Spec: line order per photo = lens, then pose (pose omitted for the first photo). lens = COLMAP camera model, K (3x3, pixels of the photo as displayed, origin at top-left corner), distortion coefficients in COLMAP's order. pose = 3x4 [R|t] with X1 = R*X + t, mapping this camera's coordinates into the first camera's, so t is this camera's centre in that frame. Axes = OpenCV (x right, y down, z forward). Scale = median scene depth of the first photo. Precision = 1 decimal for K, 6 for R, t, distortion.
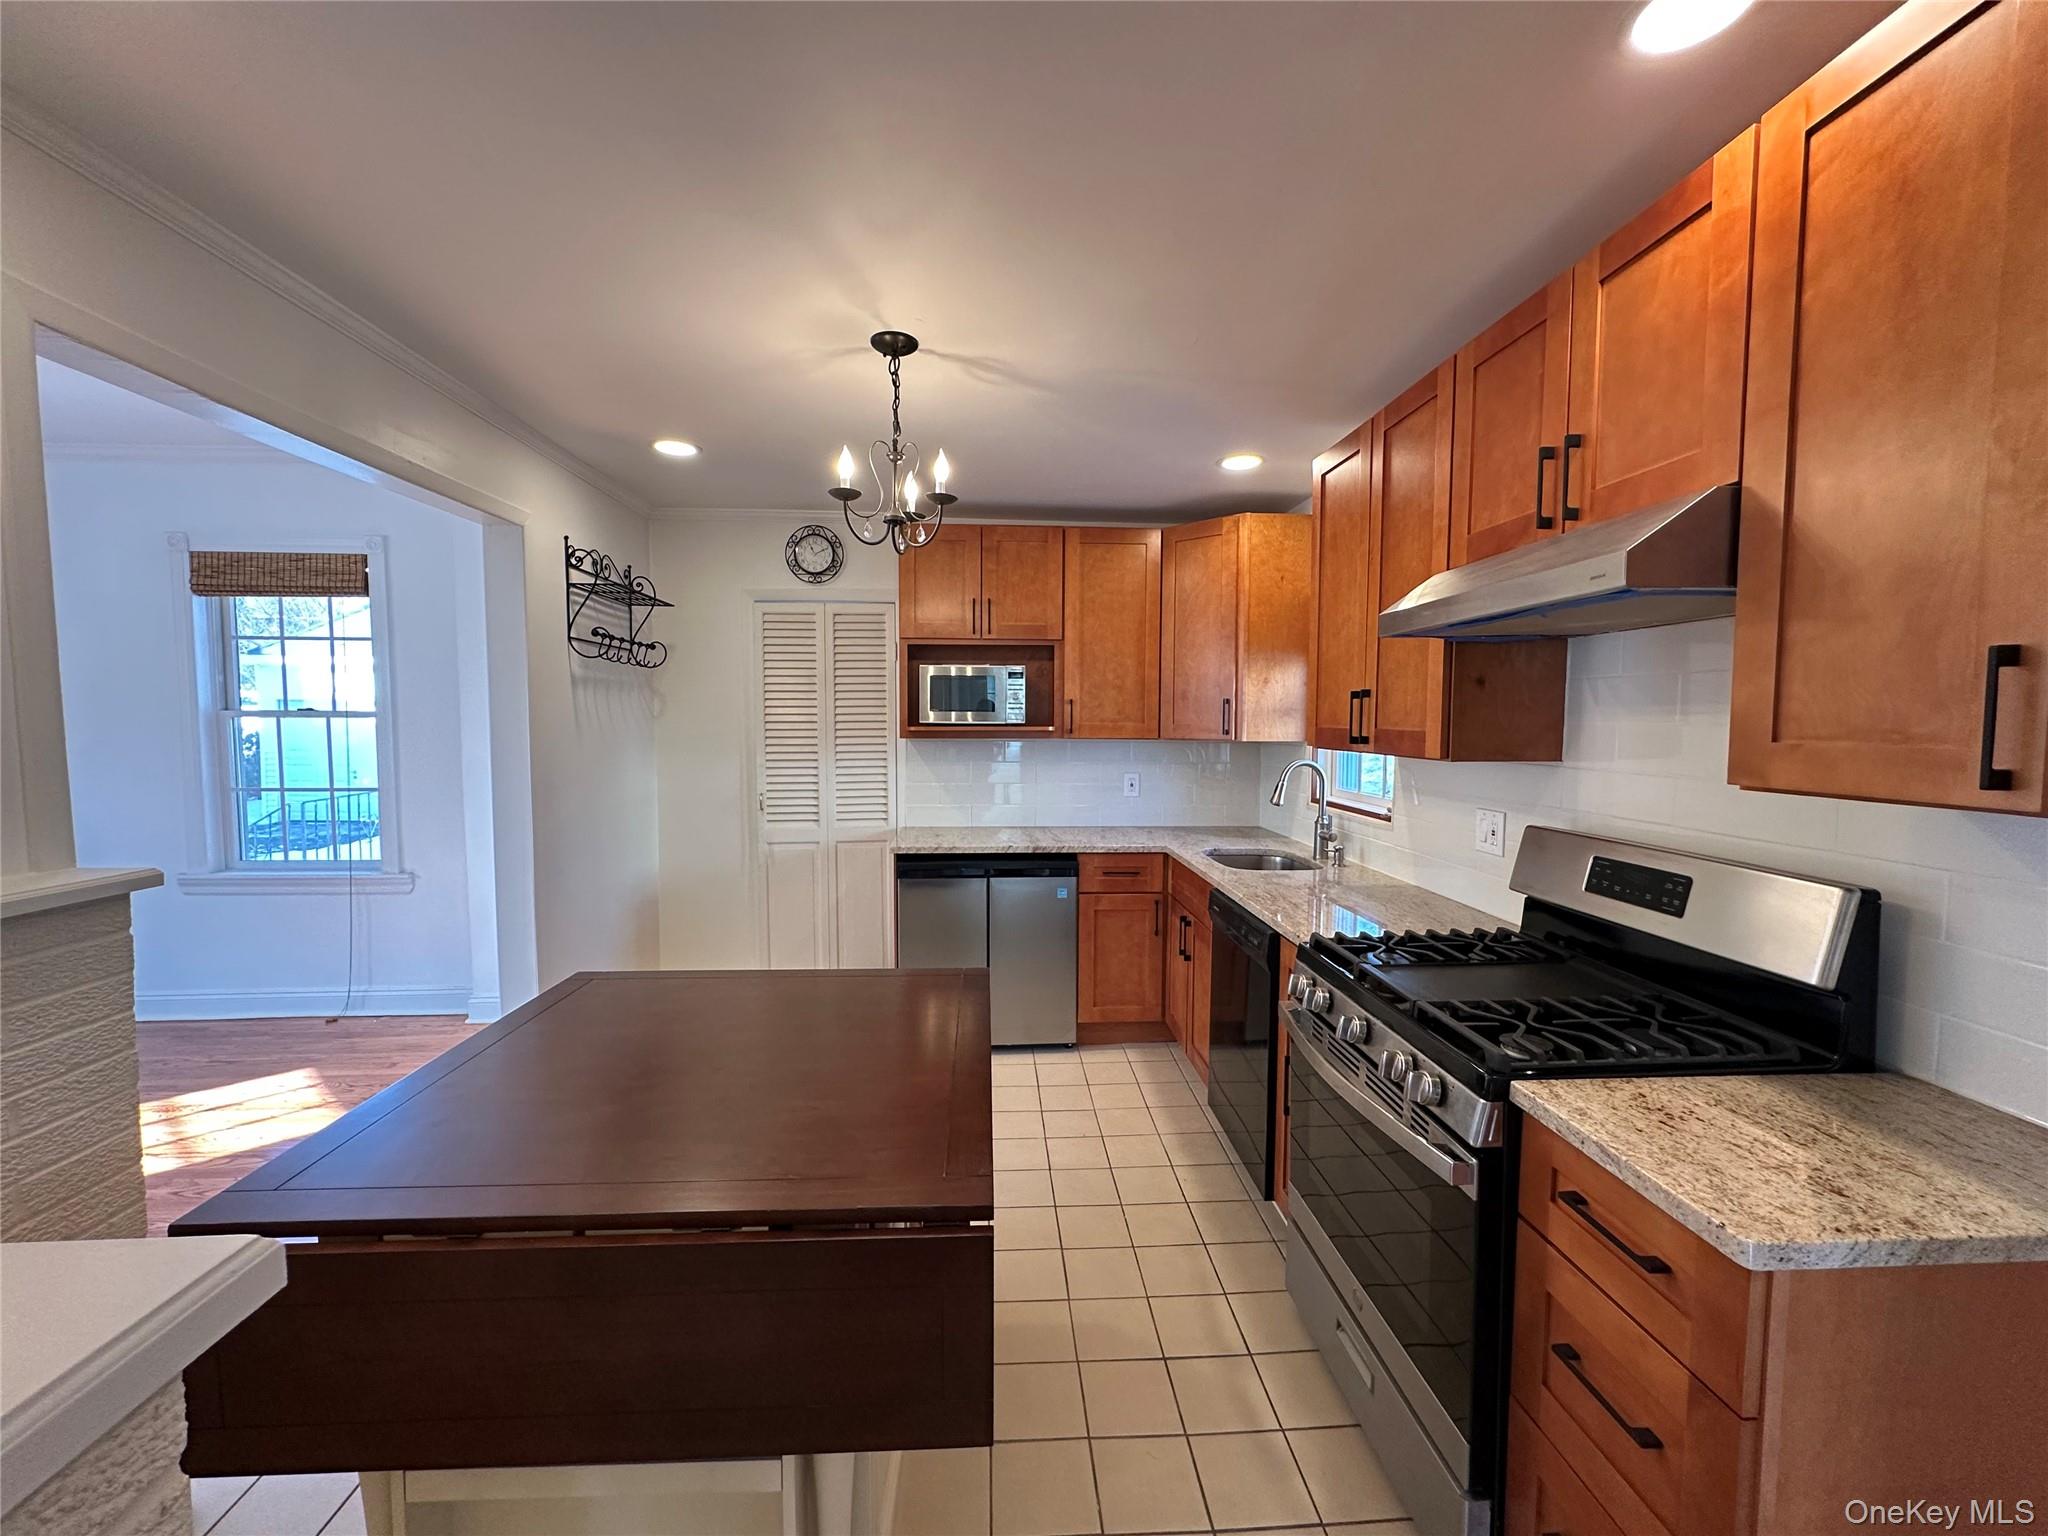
lens RADIAL K [[818.5, 0, 1025.9], [0, 818.5, 764.0], [0, 0, 1]] dist [-0.007686, 0.001004]
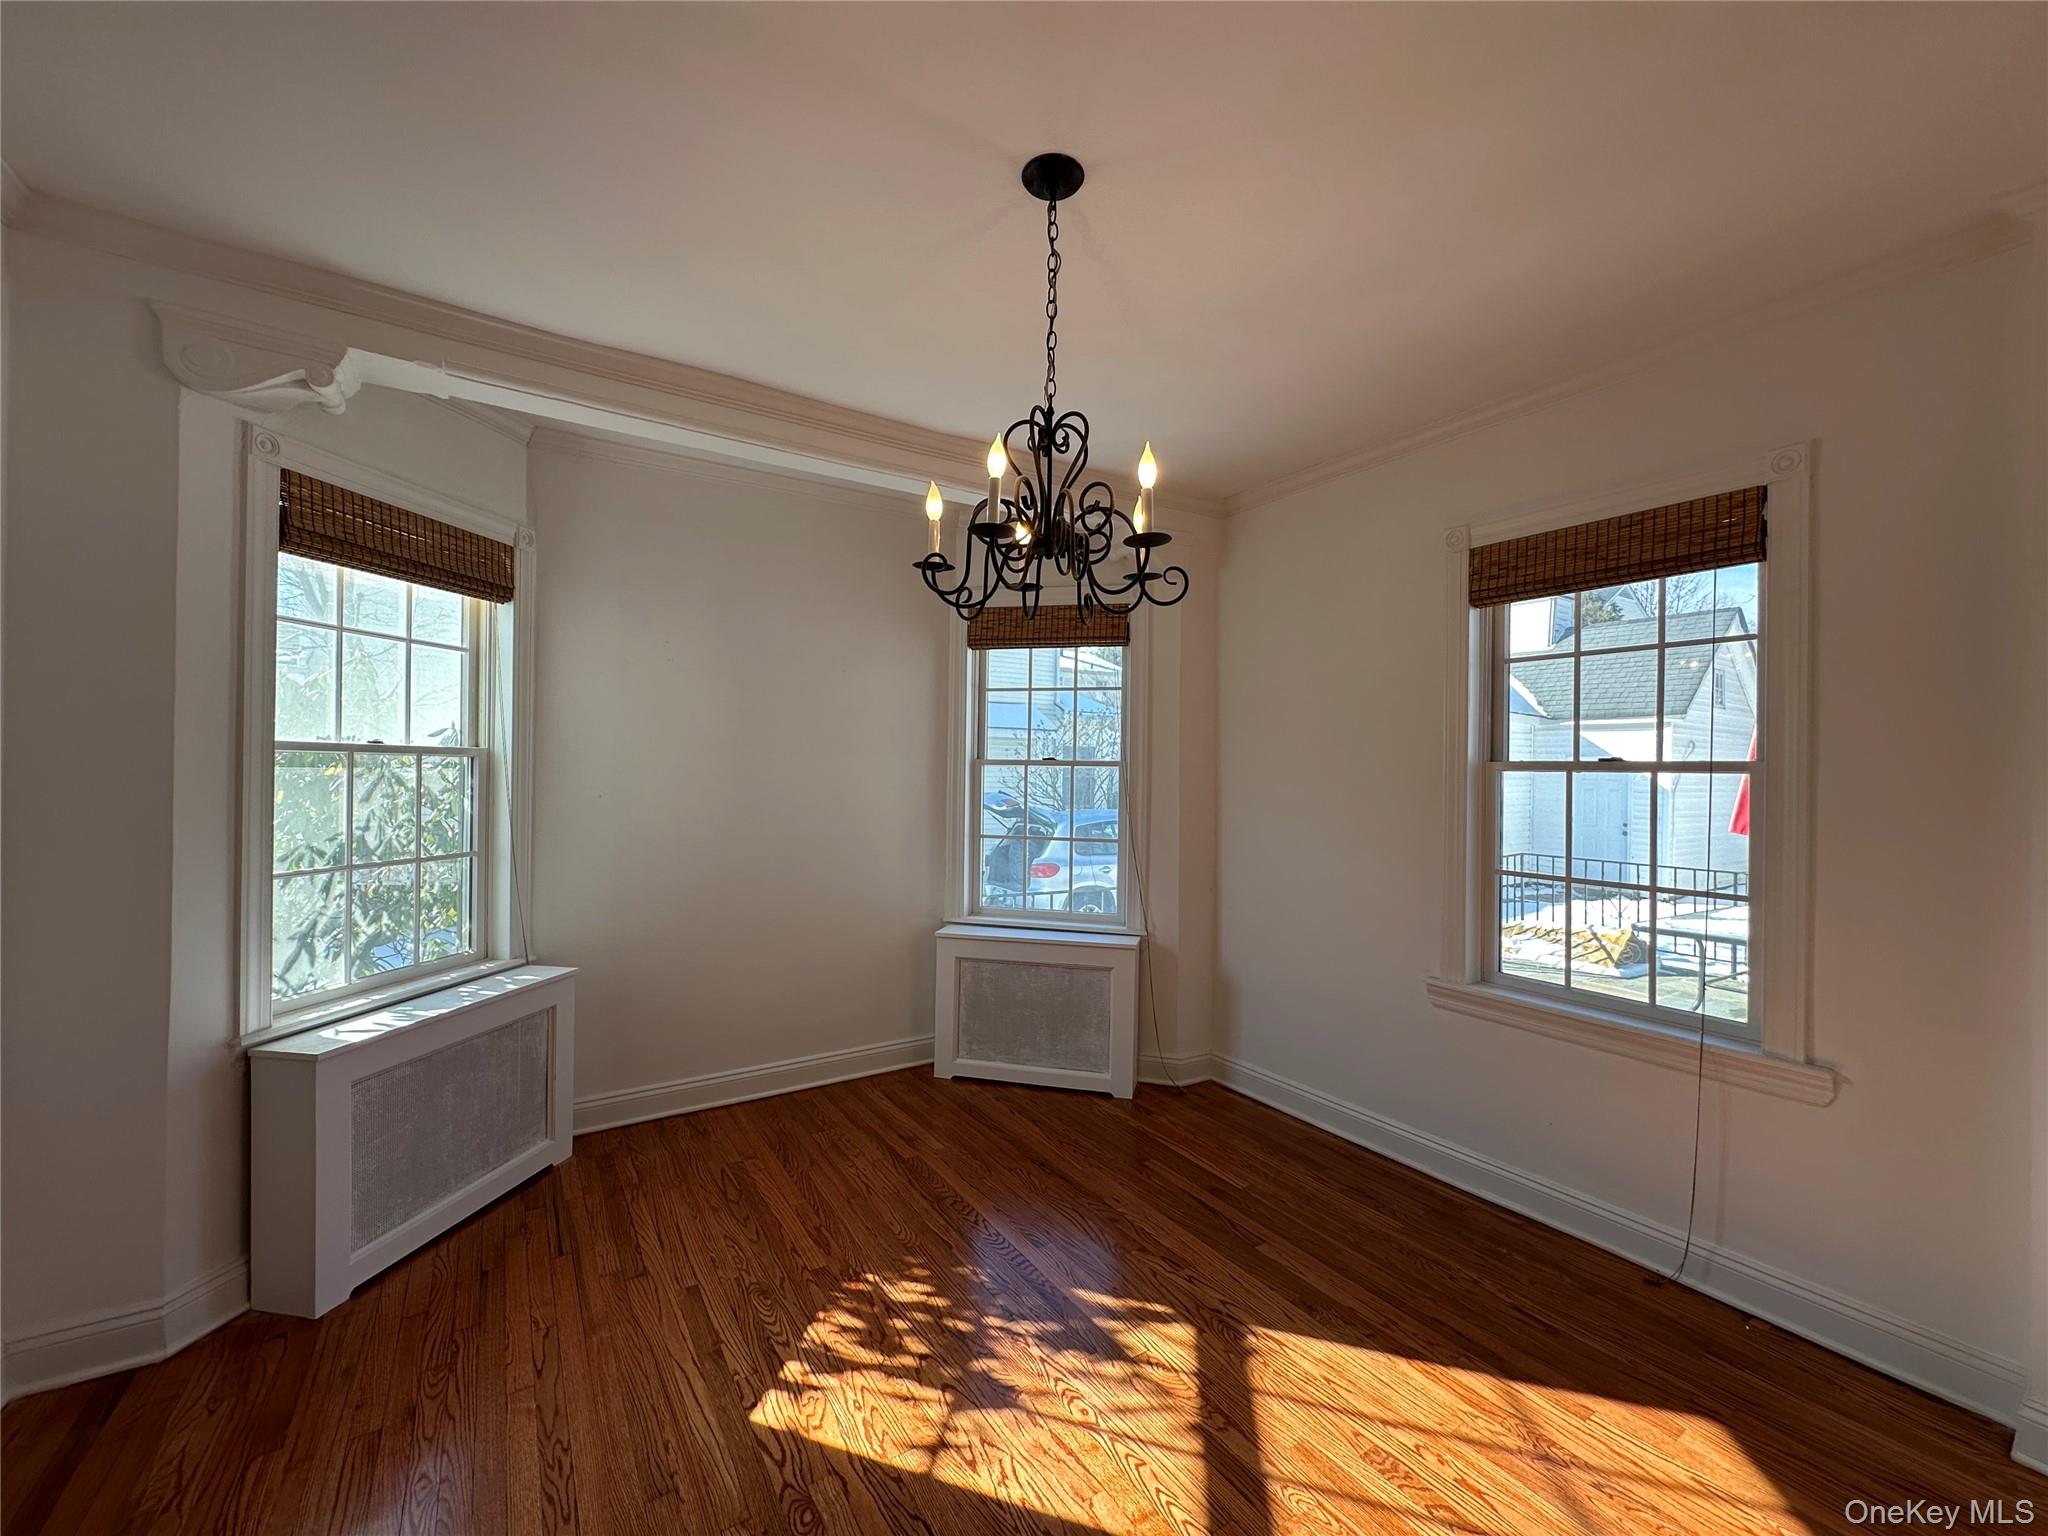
lens RADIAL K [[818.5, 0, 1025.9], [0, 818.5, 764.0], [0, 0, 1]] dist [-0.007686, 0.001004]
pose [[0.493533, -0.001870, -0.869725, -0.555896], [-0.051713, 0.998165, -0.031491, -0.019411], [0.868188, 0.060518, 0.492531, 0.279257]]
